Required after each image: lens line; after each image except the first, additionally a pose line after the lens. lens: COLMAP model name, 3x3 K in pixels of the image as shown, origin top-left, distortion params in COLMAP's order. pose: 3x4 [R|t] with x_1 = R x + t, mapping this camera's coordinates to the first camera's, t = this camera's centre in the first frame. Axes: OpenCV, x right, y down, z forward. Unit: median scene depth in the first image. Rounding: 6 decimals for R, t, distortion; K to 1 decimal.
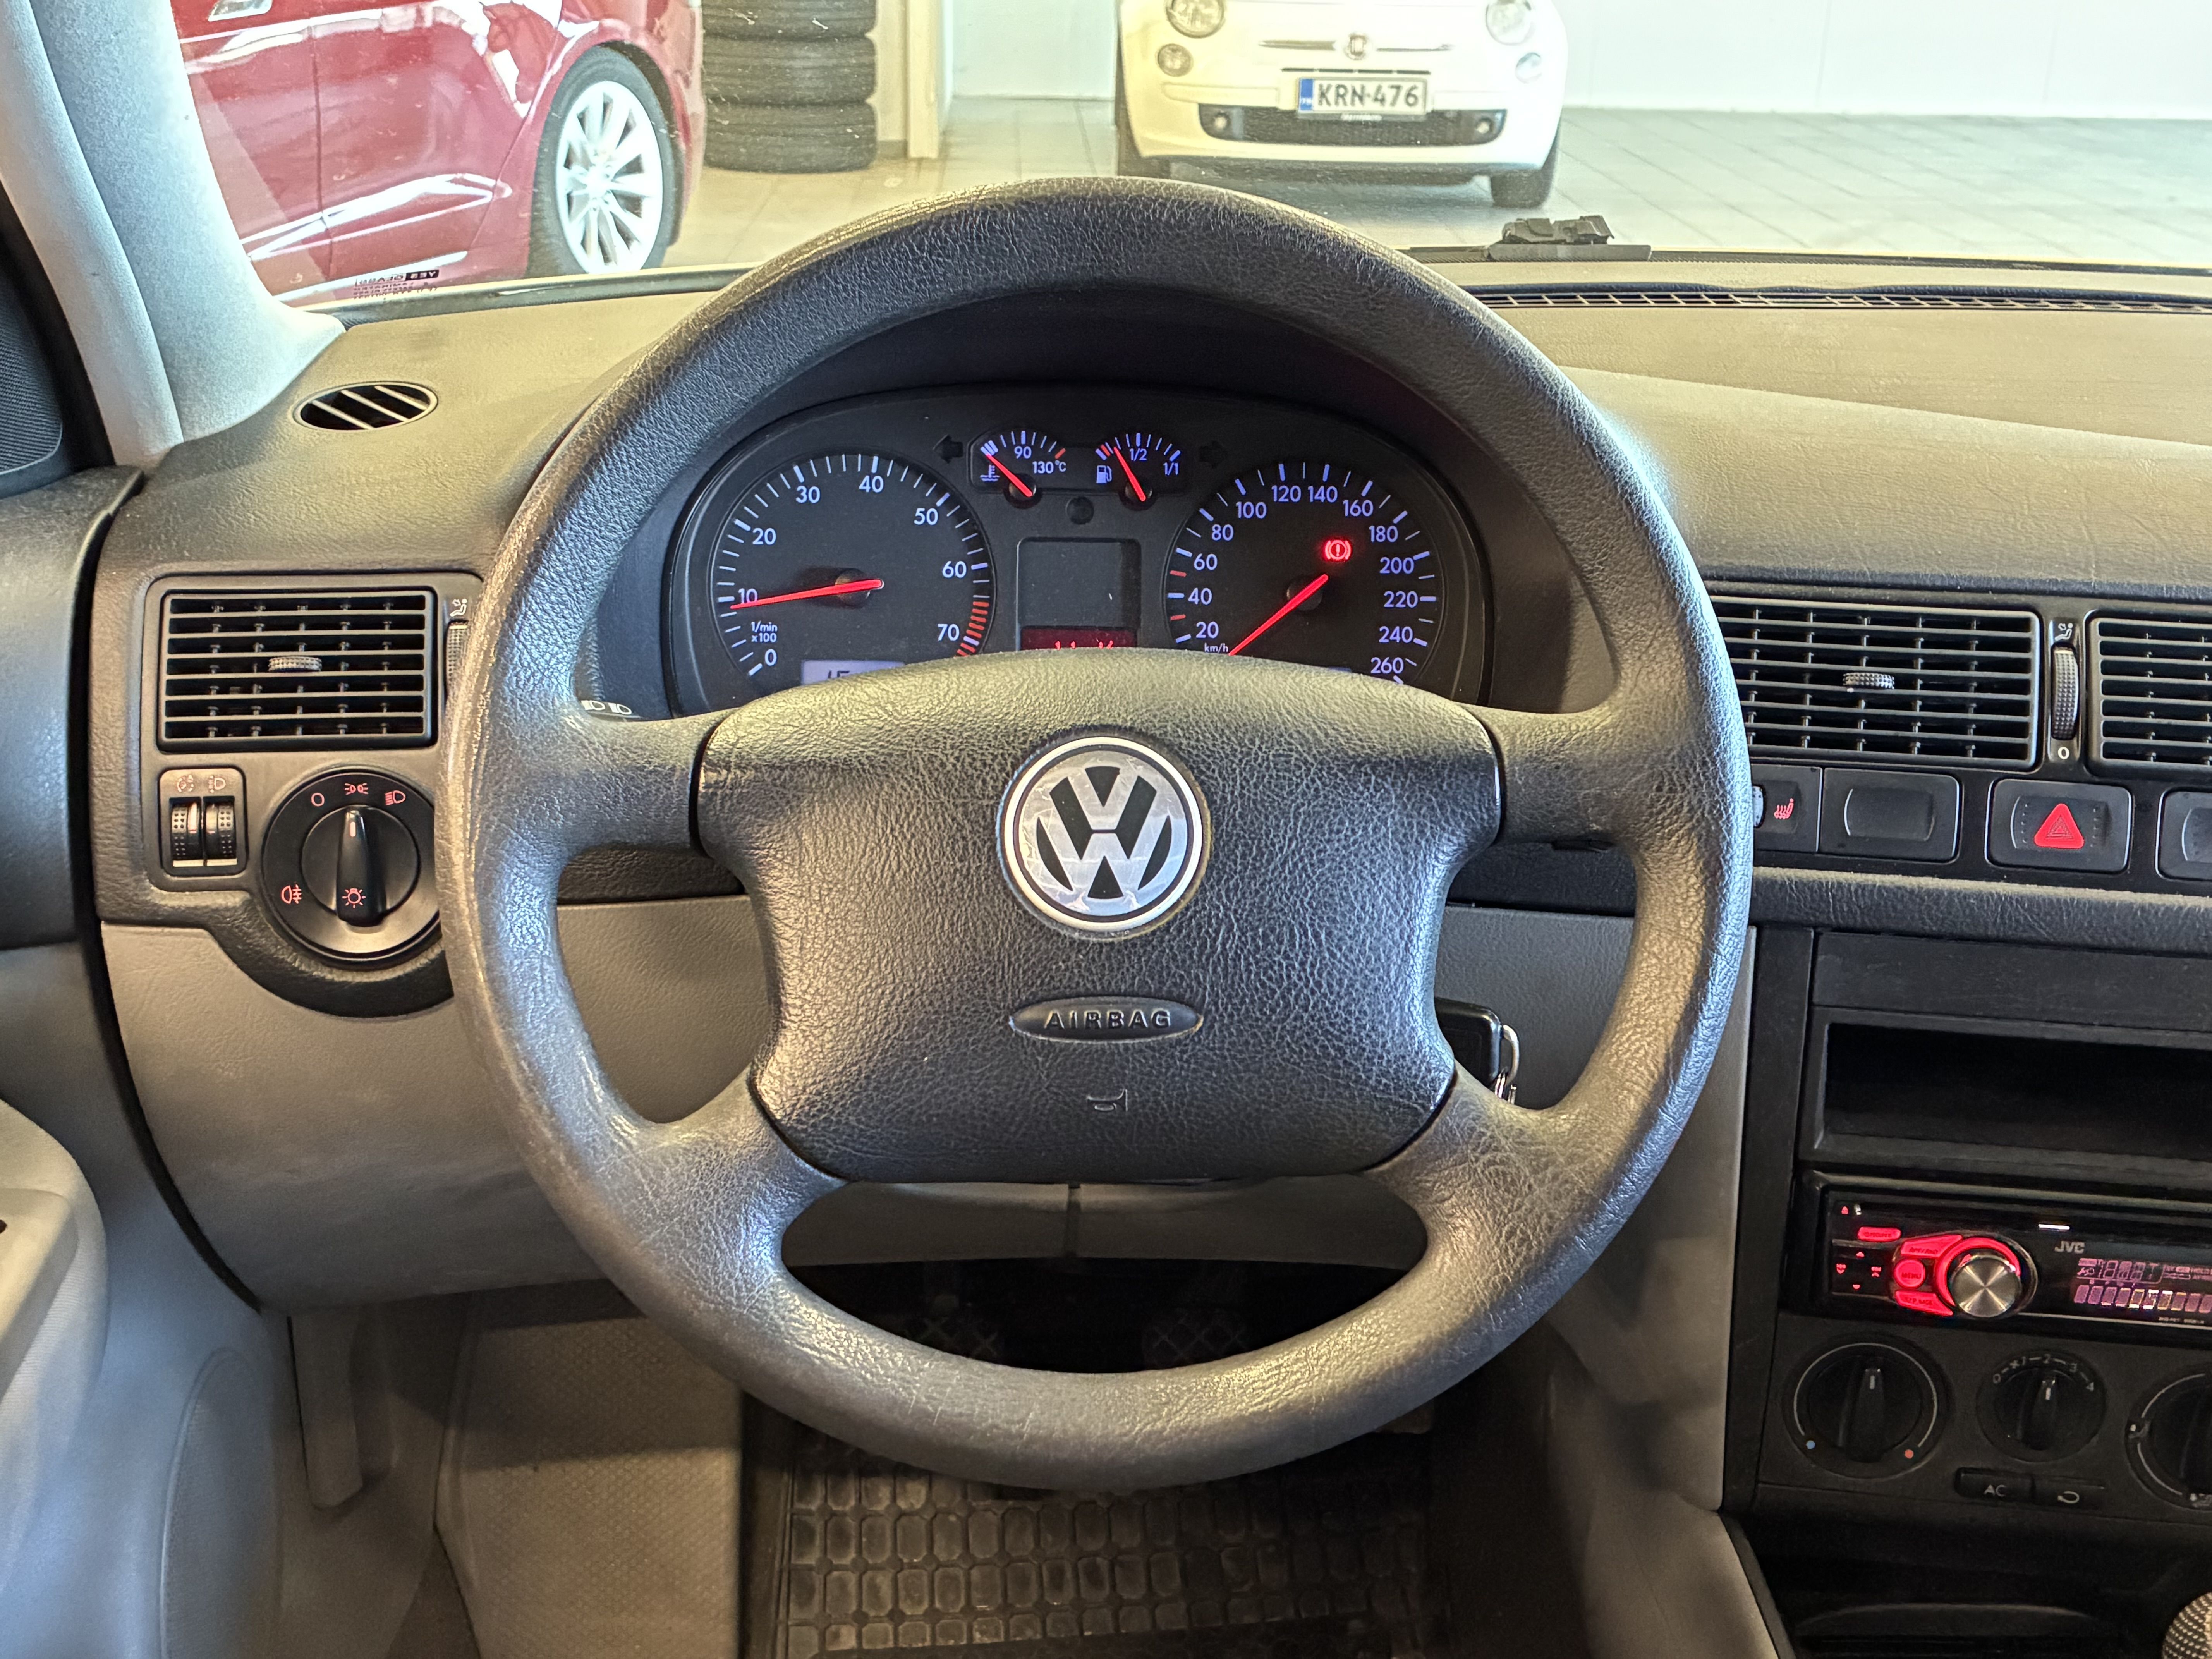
lens RADIAL K [[2424.5, 0, 1106.0], [0, 2424.5, 829.5], [0, 0, 1]] dist [0.010323, -0.013037]
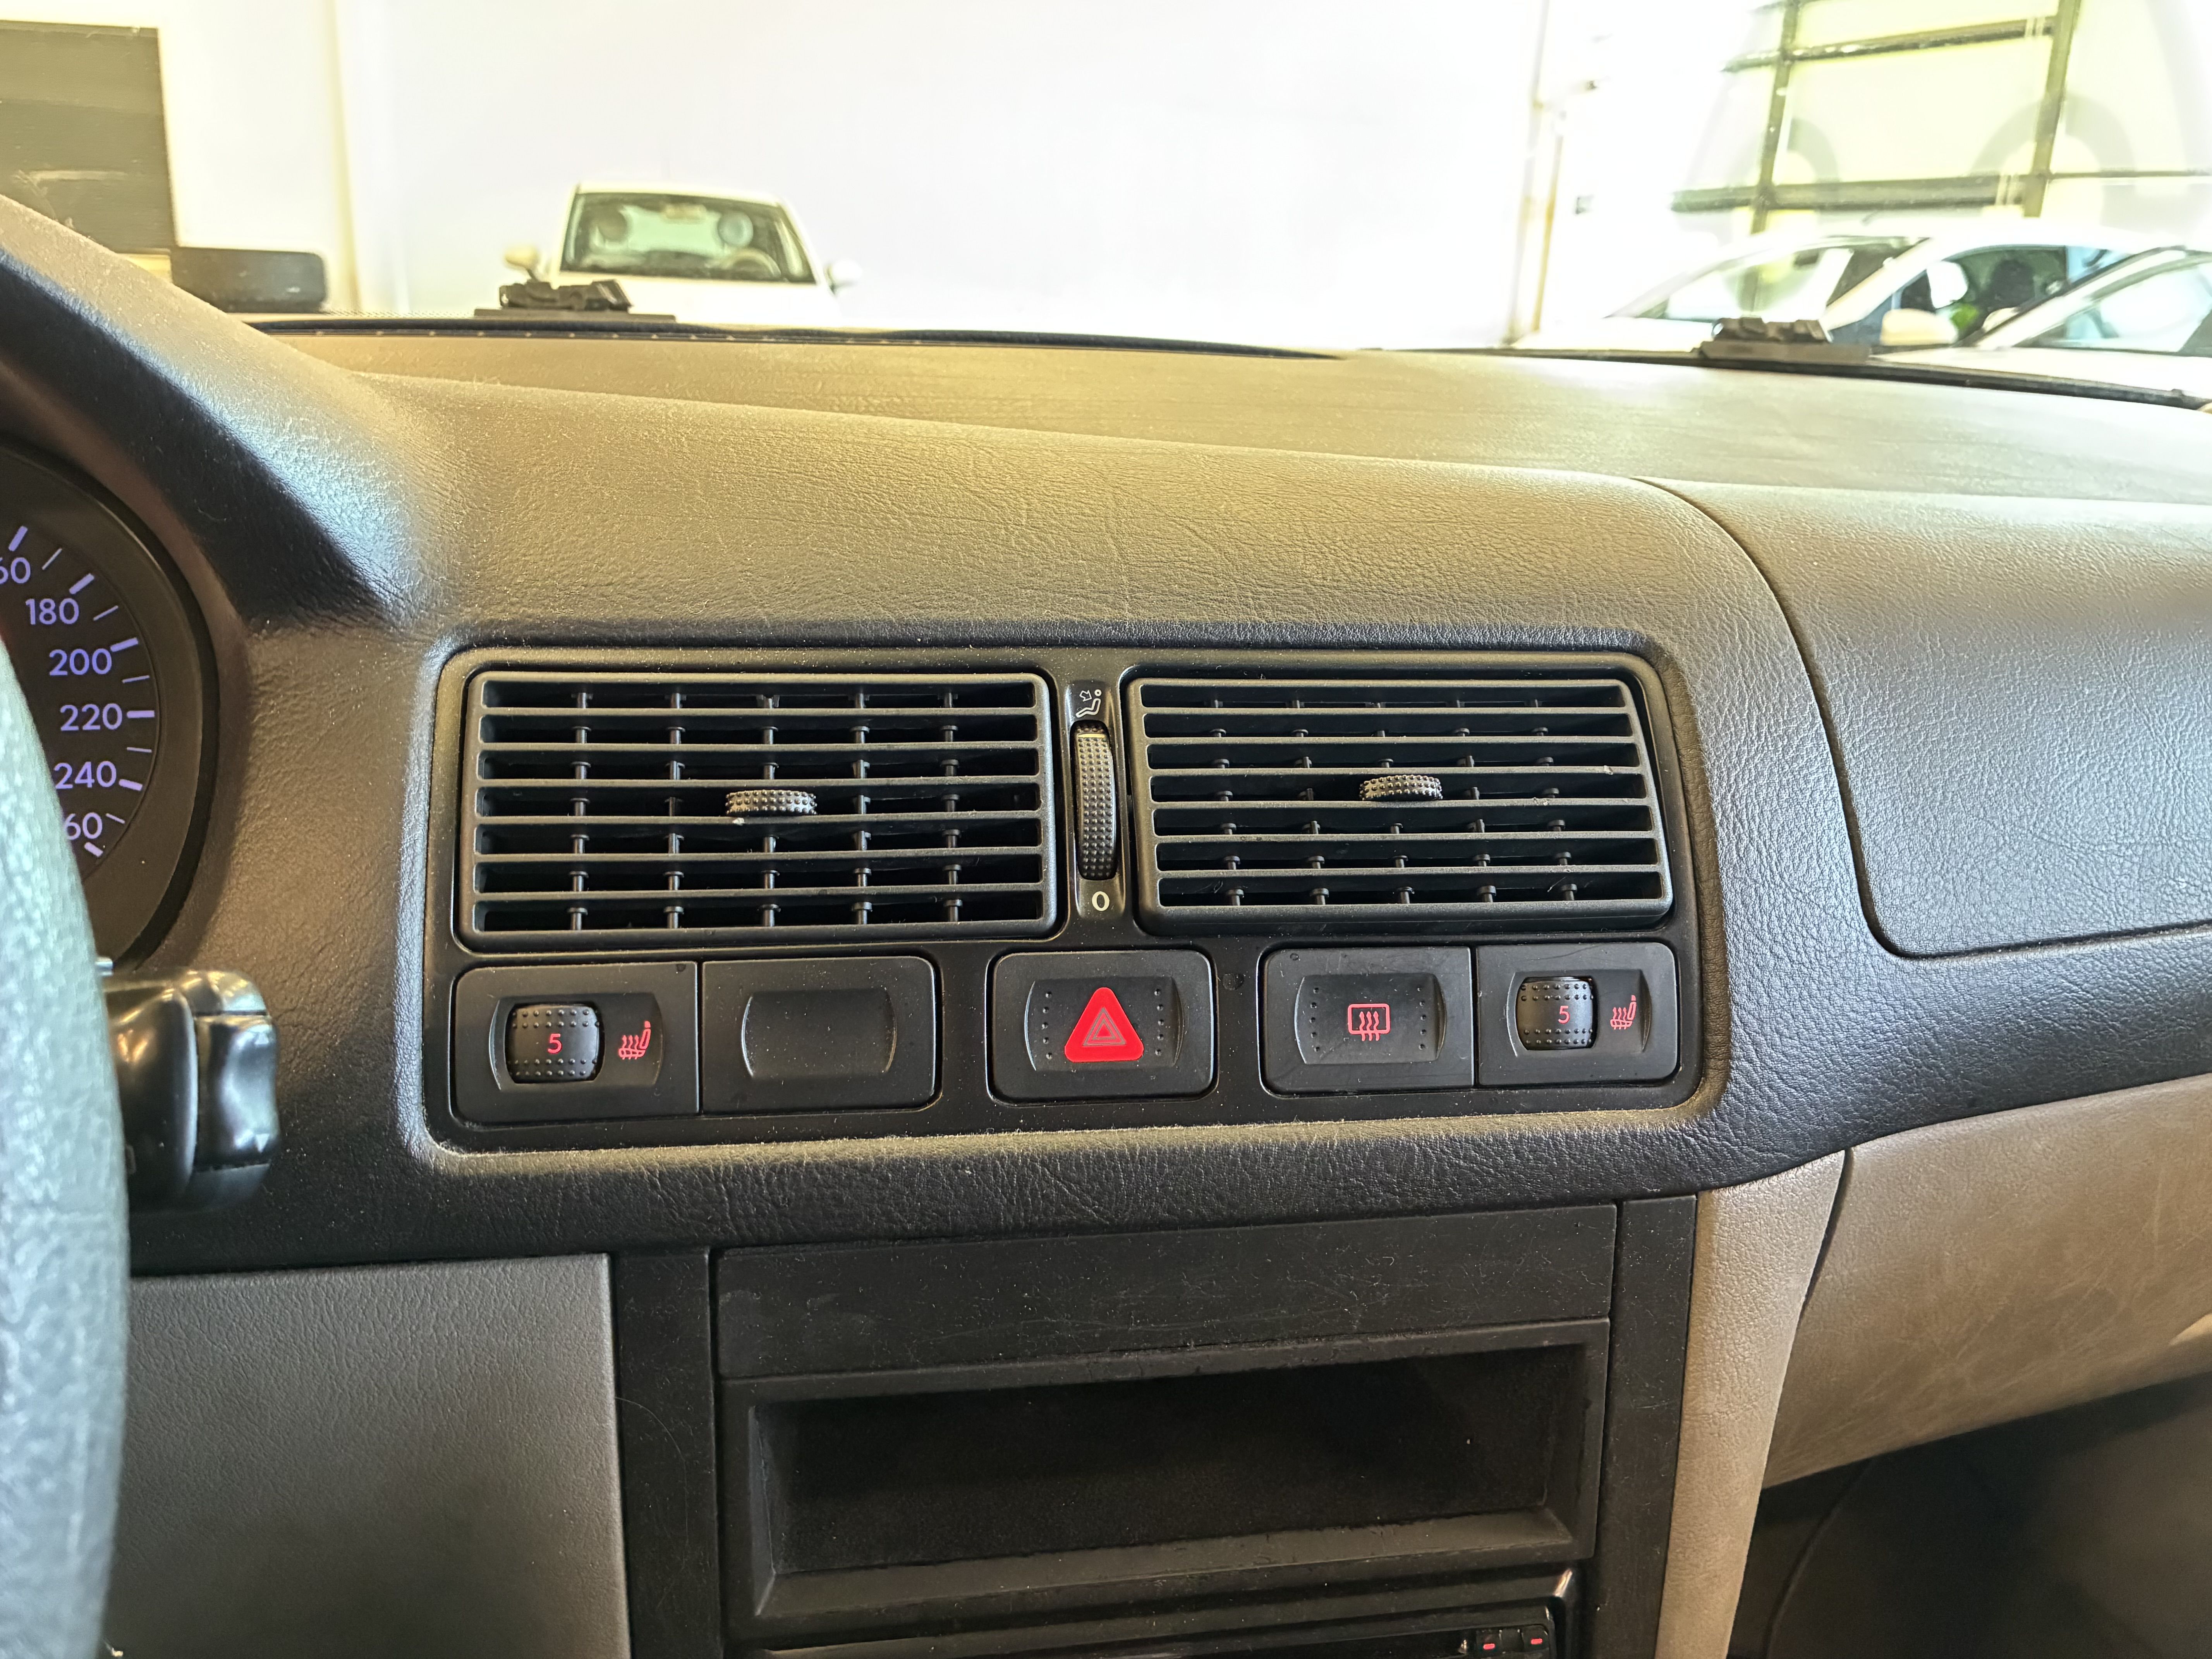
lens RADIAL K [[1826.2, 0, 1106.0], [0, 1826.2, 829.5], [0, 0, 1]] dist [-0.009373, -0.003418]
pose [[0.952941, -0.071178, 0.294681, 0.260645], [0.085352, 0.995718, -0.035504, -0.032741], [-0.290892, 0.058984, 0.954936, 0.559756]]
